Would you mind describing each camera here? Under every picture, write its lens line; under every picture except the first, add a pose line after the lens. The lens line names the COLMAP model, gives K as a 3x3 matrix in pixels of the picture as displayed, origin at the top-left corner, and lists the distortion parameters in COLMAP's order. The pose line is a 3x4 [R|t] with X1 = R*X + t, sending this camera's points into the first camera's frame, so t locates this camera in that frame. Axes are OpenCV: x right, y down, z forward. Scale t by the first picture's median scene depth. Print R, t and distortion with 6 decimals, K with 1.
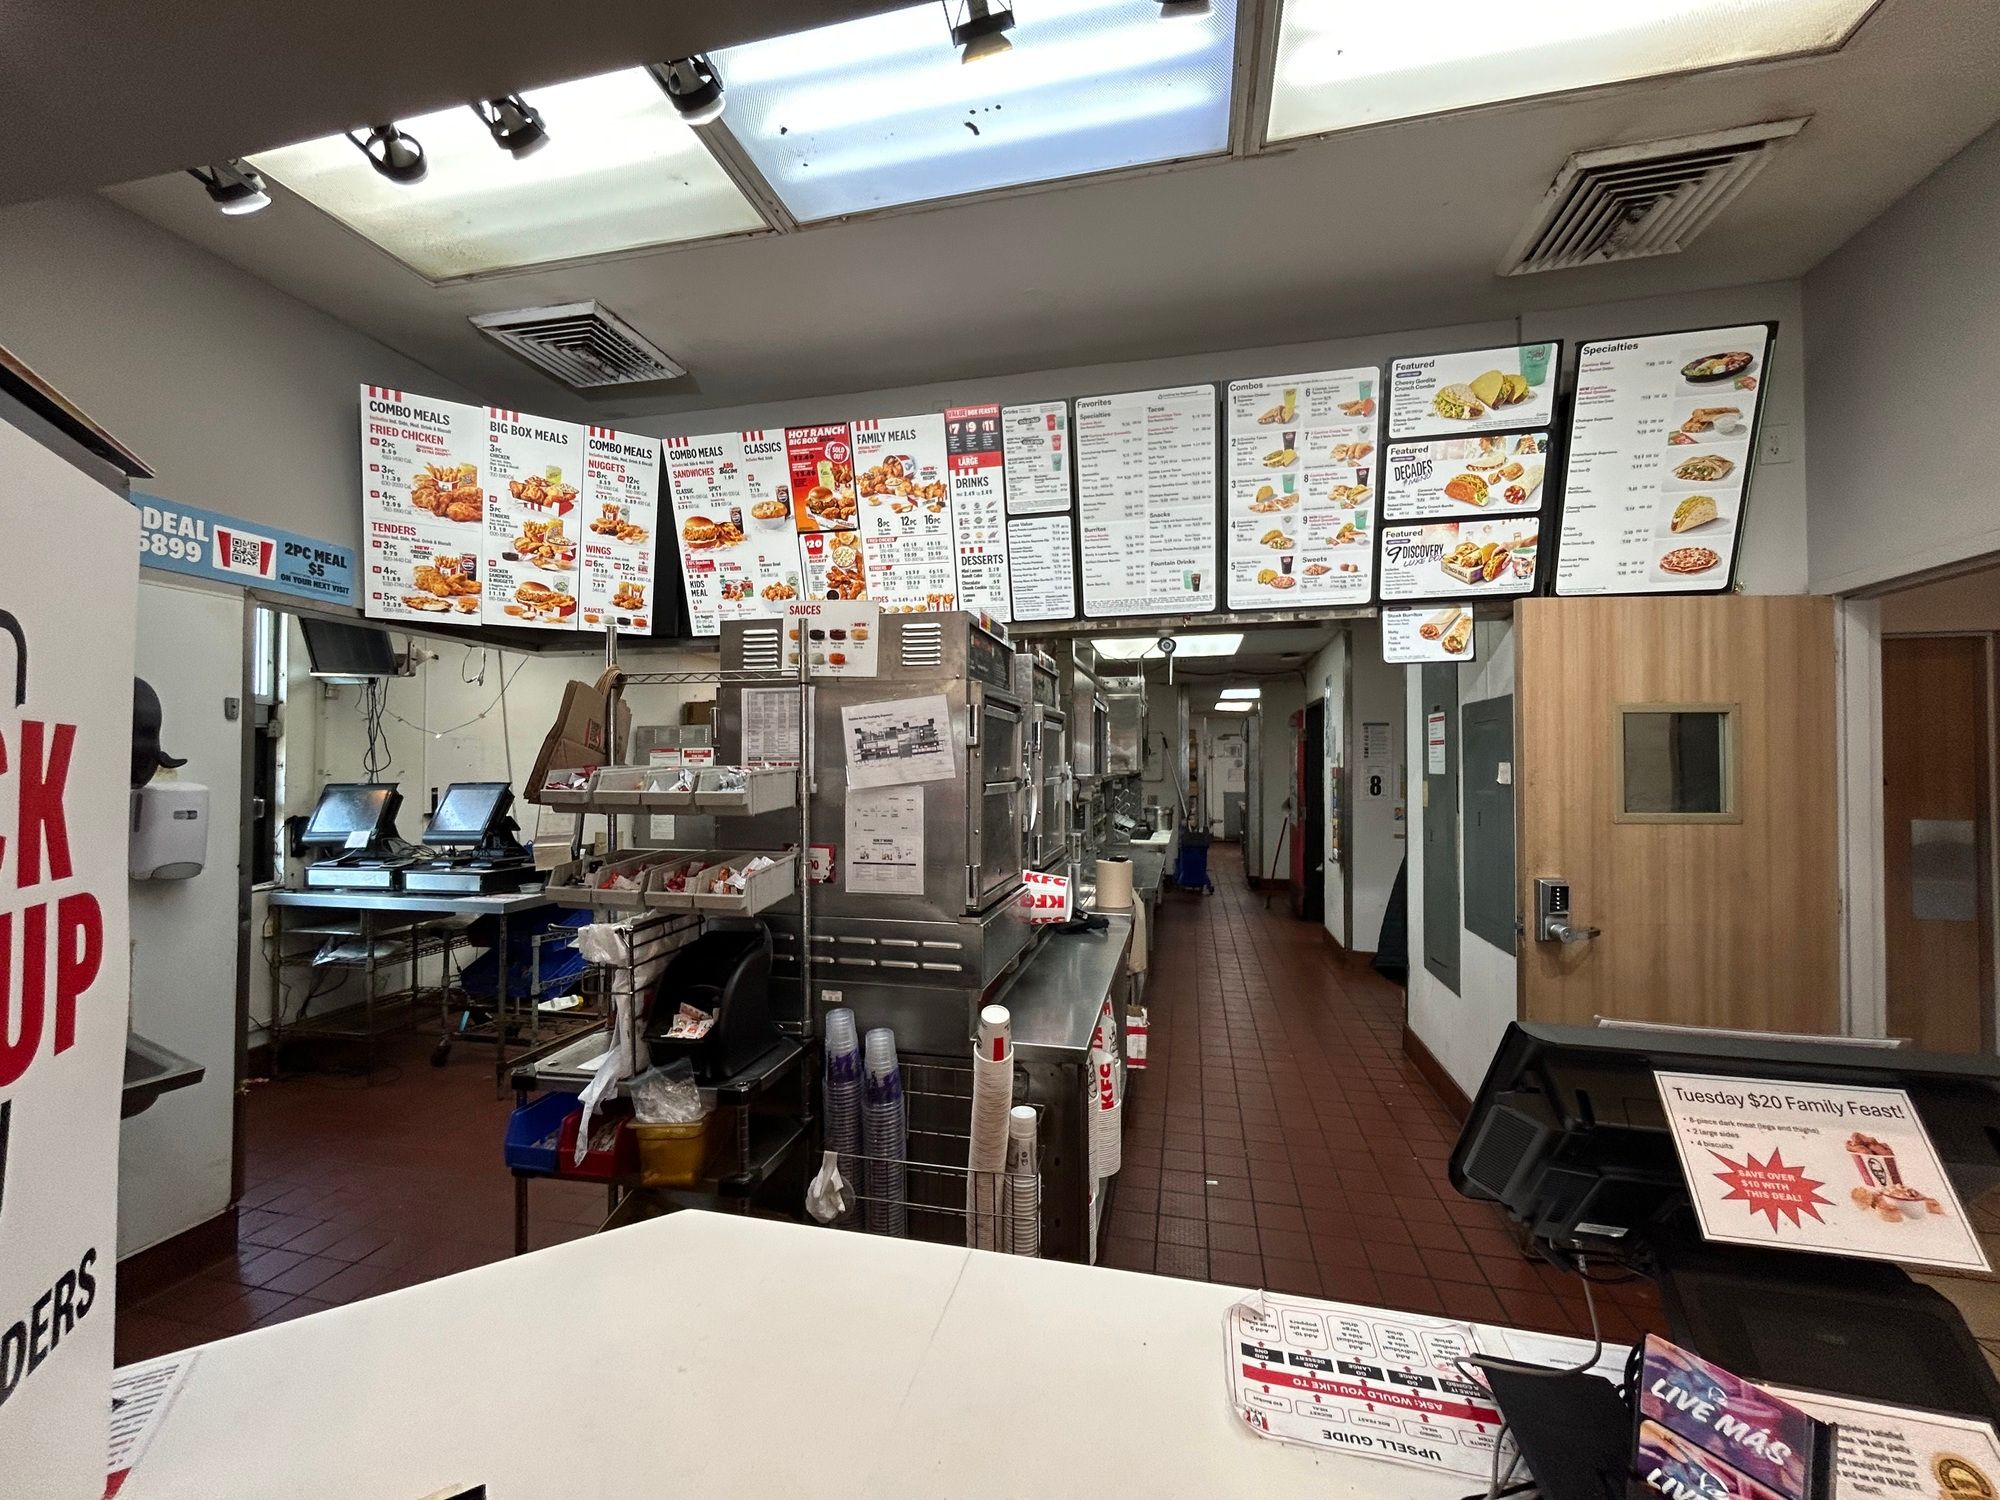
lens RADIAL K [[814.2, 0, 997.7], [0, 814.2, 754.2], [0, 0, 1]] dist [0.004458, 0.000055]
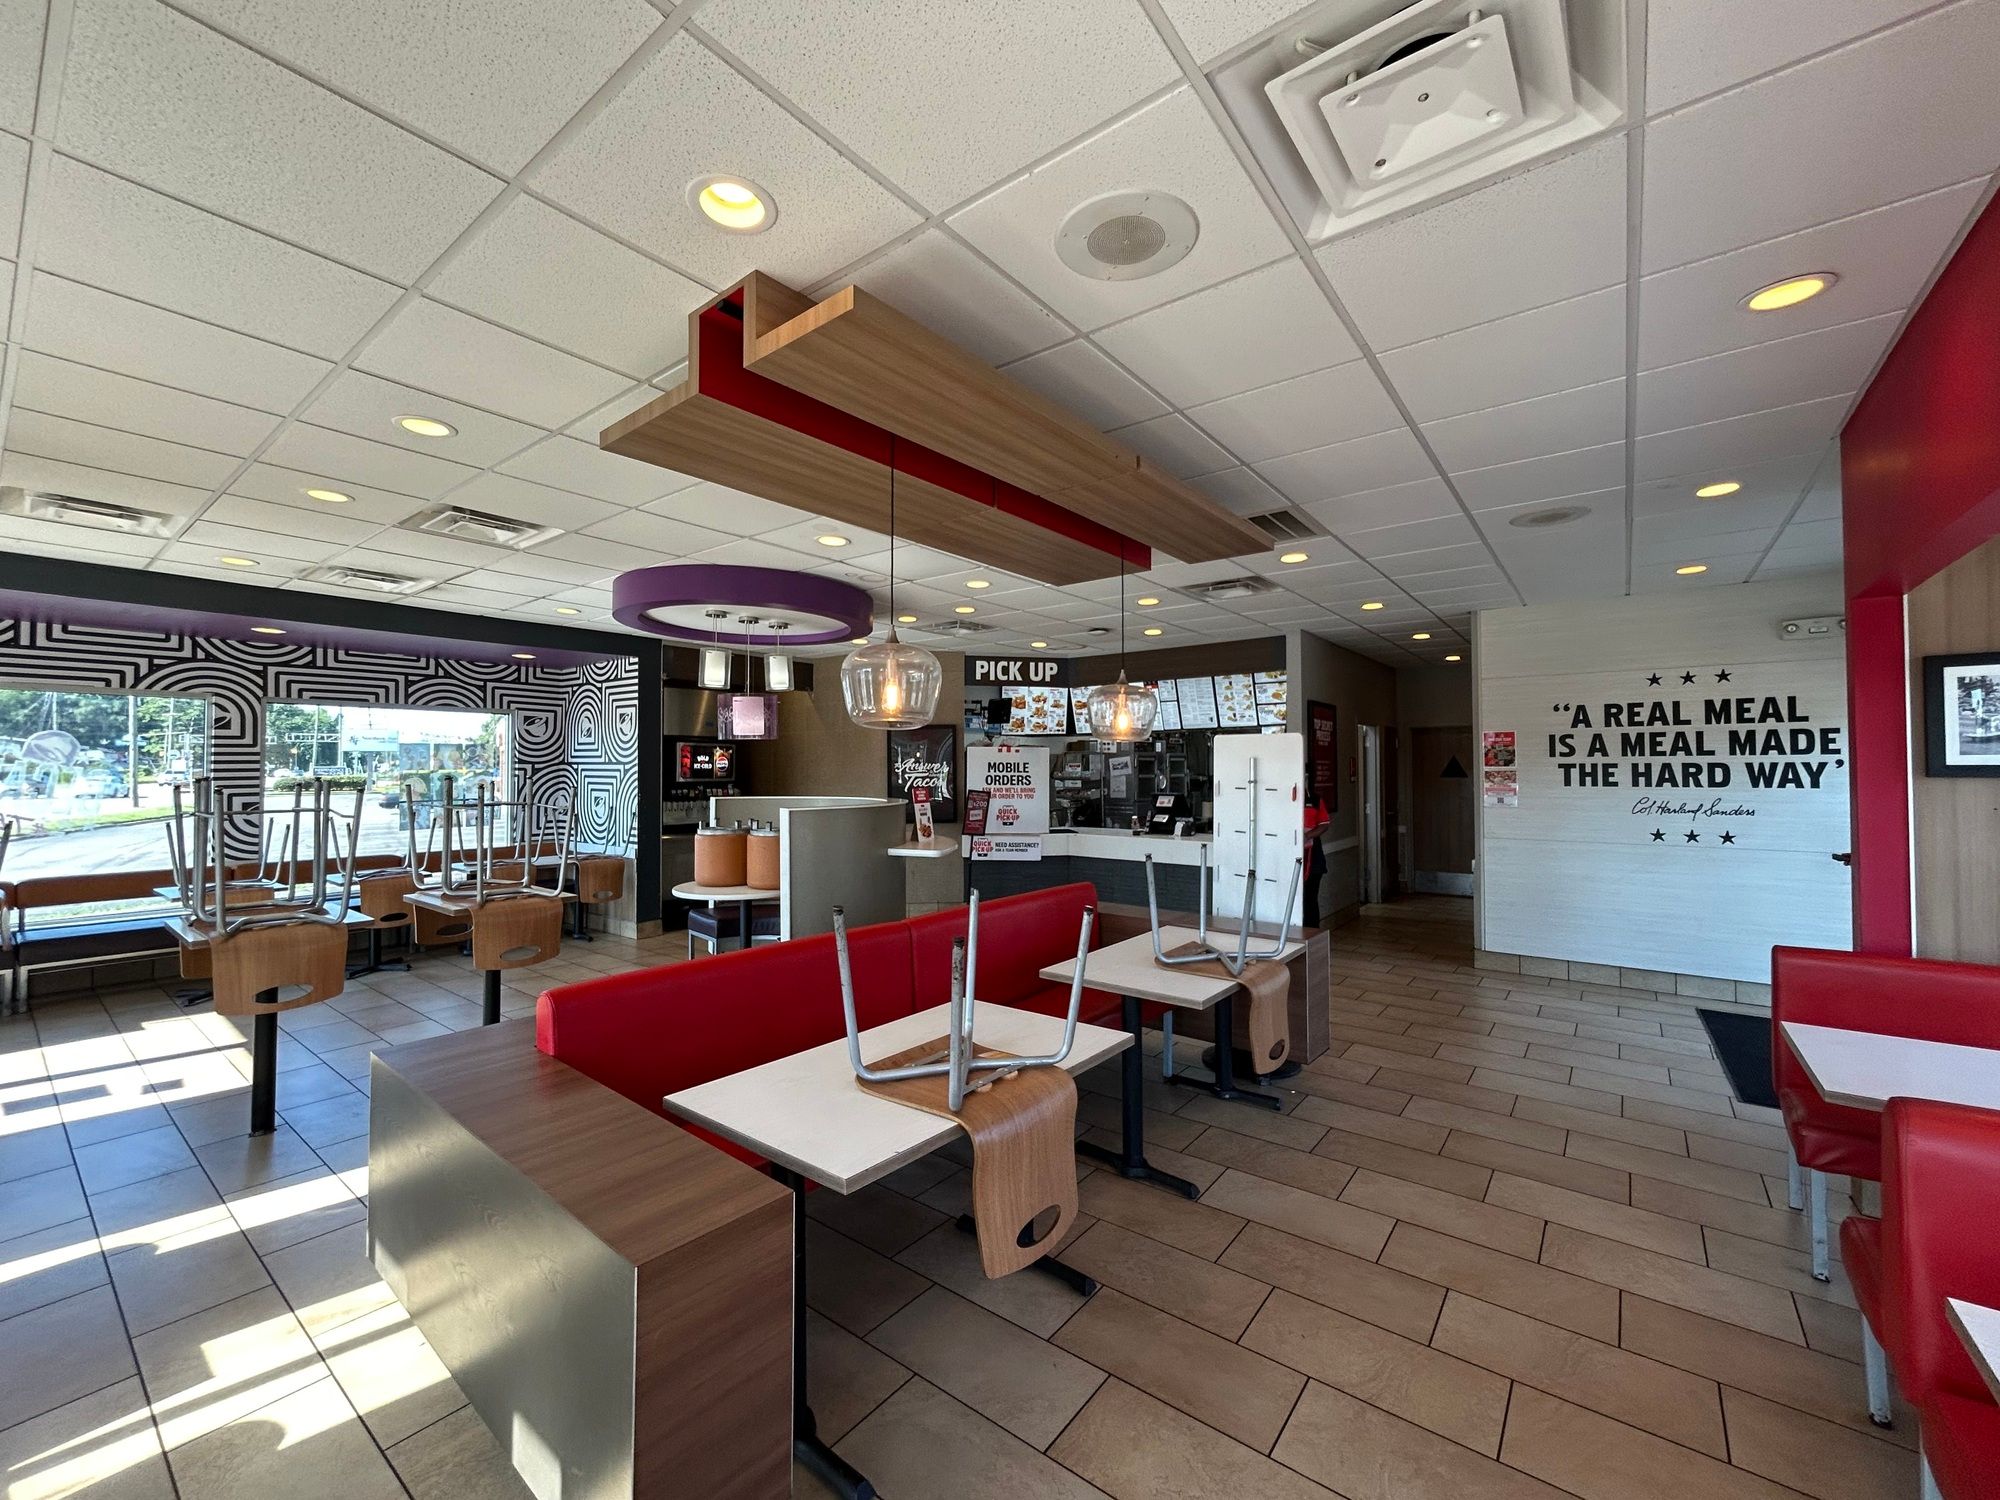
lens RADIAL K [[814.2, 0, 992.2], [0, 814.2, 753.1], [0, 0, 1]] dist [0.004458, 0.000055]
pose [[0.908192, -0.012337, -0.418373, 0.836216], [0.011246, 0.999924, -0.005073, -0.053759], [0.418404, -0.000098, 0.908261, -2.571967]]
